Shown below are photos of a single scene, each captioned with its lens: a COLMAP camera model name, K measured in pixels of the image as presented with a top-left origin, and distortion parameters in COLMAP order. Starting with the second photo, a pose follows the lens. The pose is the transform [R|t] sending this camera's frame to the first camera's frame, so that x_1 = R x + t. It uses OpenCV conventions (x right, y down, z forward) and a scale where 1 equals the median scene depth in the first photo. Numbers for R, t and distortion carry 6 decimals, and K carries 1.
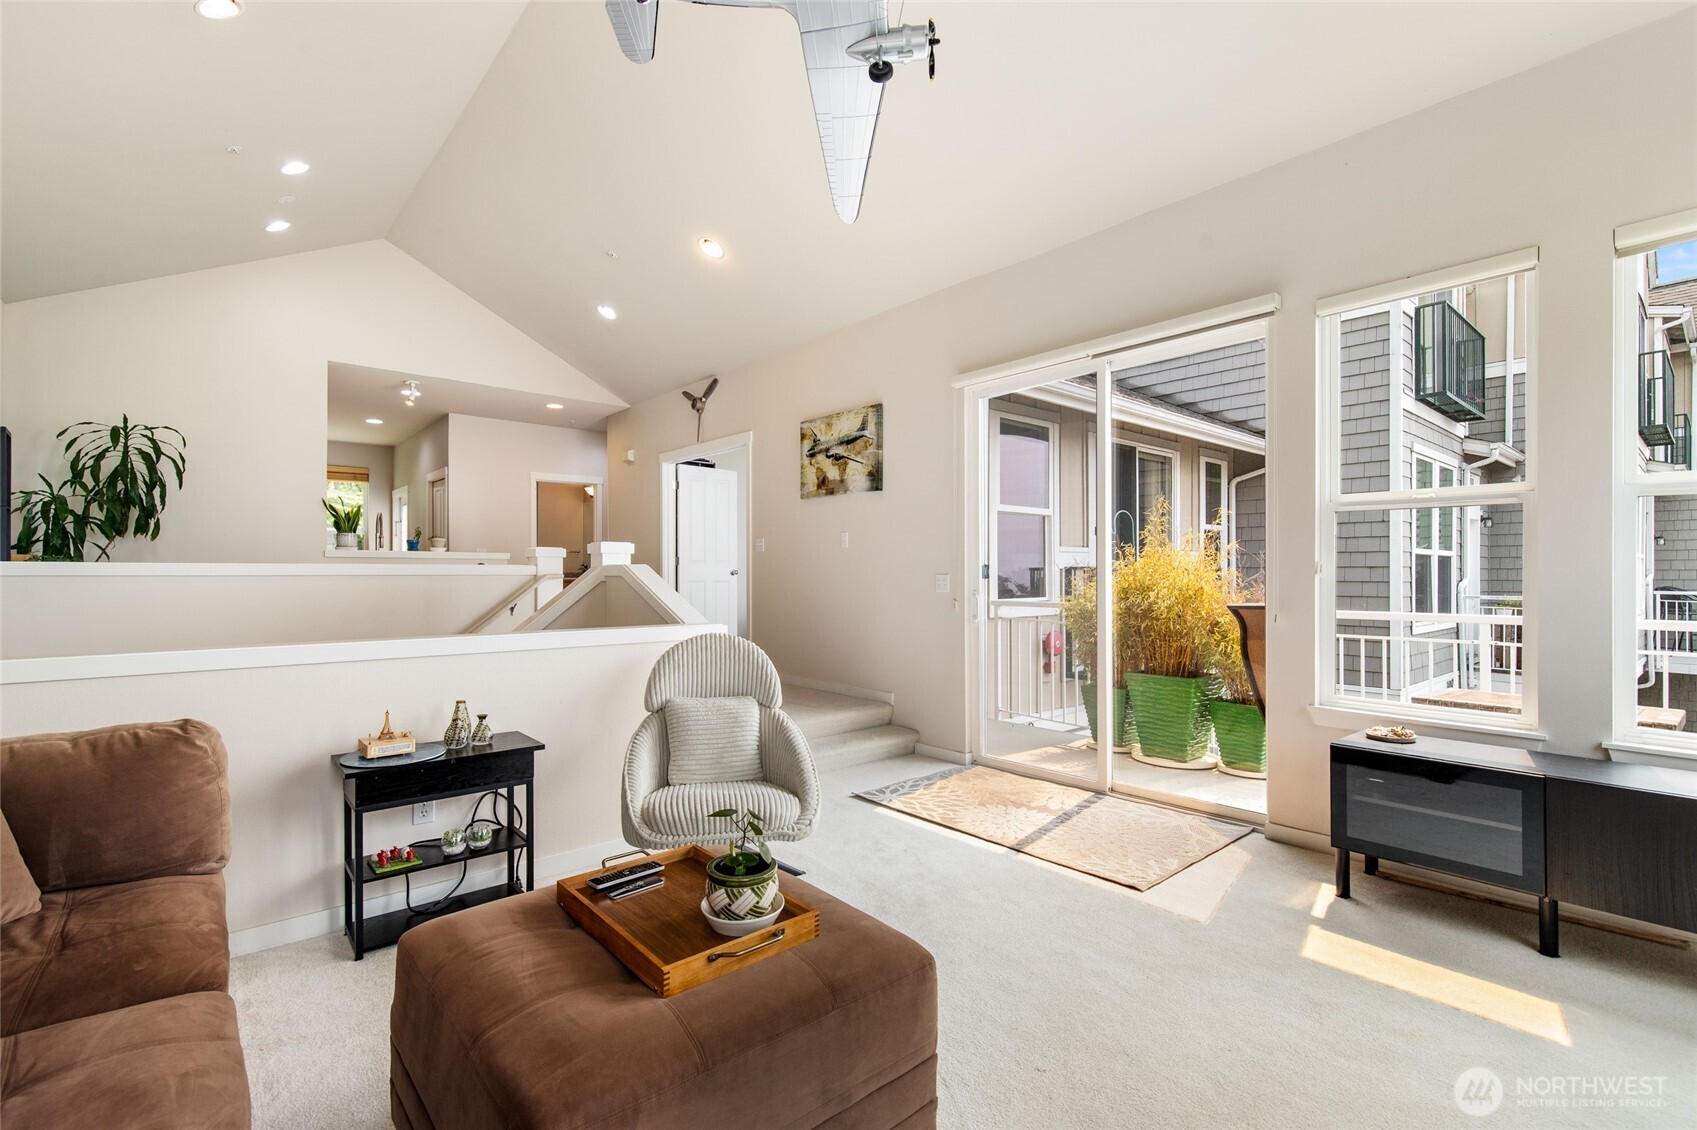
lens RADIAL K [[759.2, 0, 841.8], [0, 759.2, 570.0], [0, 0, 1]] dist [0.005737, -0.000879]
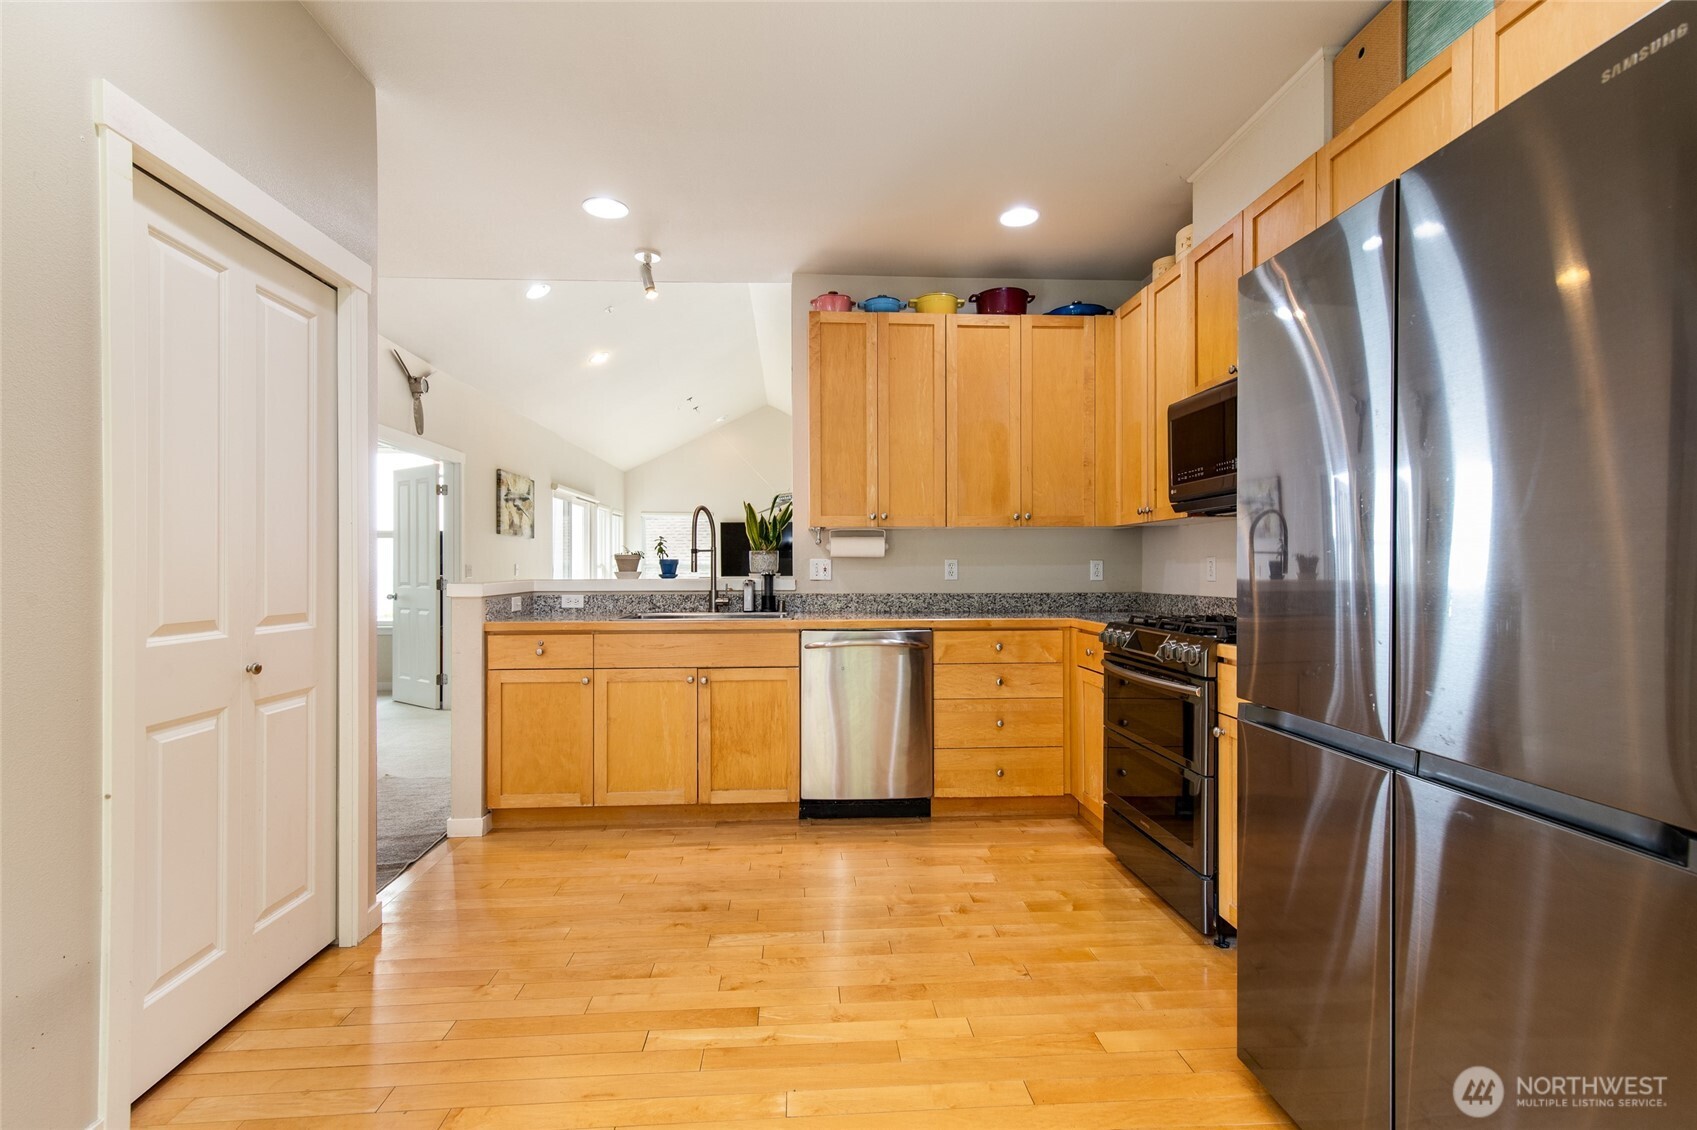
lens RADIAL K [[759.2, 0, 841.7], [0, 759.2, 566.2], [0, 0, 1]] dist [0.005737, -0.000879]
pose [[-0.791317, 0.007698, 0.611358, -1.268075], [0.003989, 0.999964, -0.007428, -0.034721], [-0.611393, -0.003439, -0.791320, 1.709080]]
